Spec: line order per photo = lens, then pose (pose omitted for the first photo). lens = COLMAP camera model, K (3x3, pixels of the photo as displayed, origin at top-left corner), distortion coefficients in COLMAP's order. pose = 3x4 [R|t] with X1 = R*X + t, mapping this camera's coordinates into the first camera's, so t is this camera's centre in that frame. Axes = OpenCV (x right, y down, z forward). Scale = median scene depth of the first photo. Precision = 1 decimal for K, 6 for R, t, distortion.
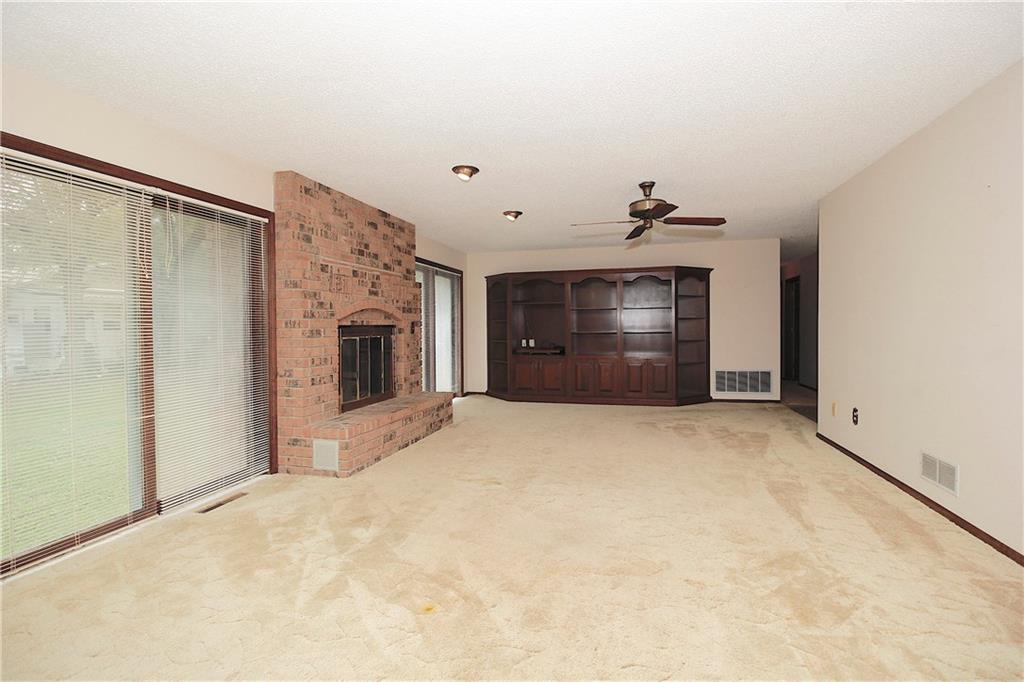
lens RADIAL K [[473.4, 0, 517.5], [0, 473.4, 333.9], [0, 0, 1]] dist [0.000539, -0.014786]
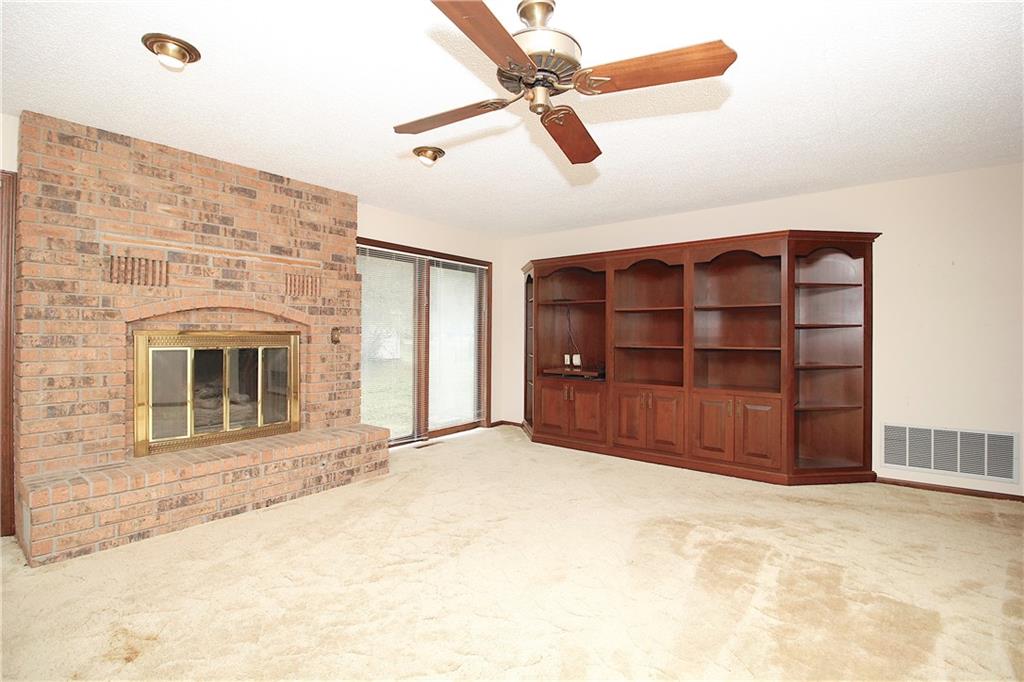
lens RADIAL K [[473.4, 0, 517.5], [0, 473.4, 333.9], [0, 0, 1]] dist [0.000539, -0.014786]
pose [[0.918017, 0.012860, -0.396333, 0.356395], [-0.019793, 0.999714, -0.013407, -0.012549], [0.396047, 0.020152, 0.918009, 0.500459]]
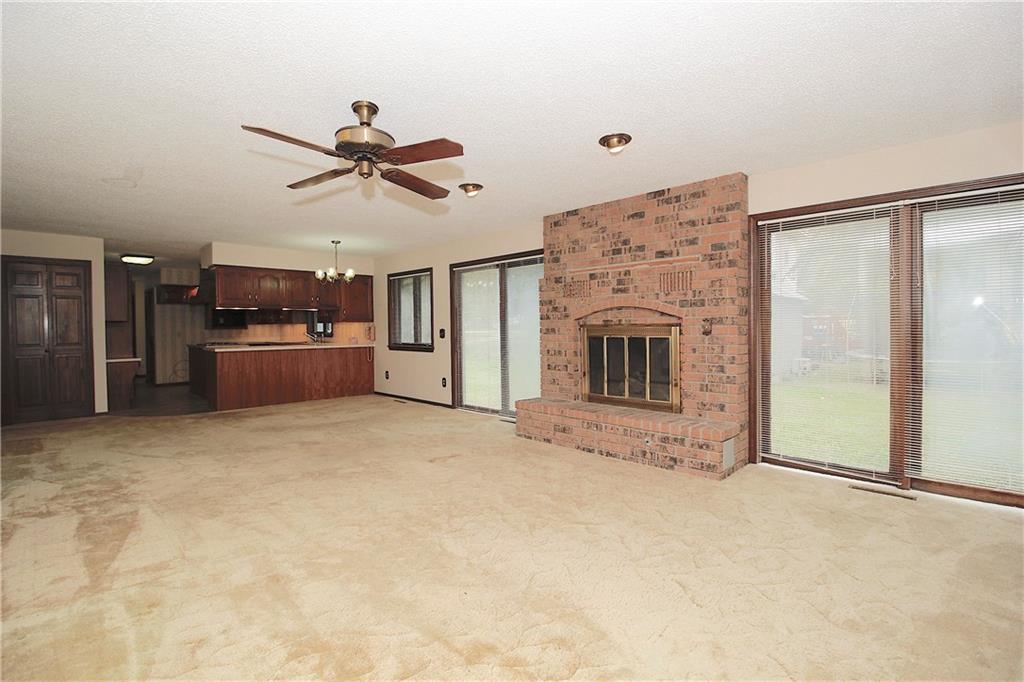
lens RADIAL K [[473.4, 0, 517.5], [0, 473.4, 333.9], [0, 0, 1]] dist [0.000539, -0.014786]
pose [[-0.503448, 0.025270, -0.863656, 0.604451], [-0.002009, 0.999535, 0.030417, -0.026108], [0.864023, 0.017049, -0.503163, 1.244838]]
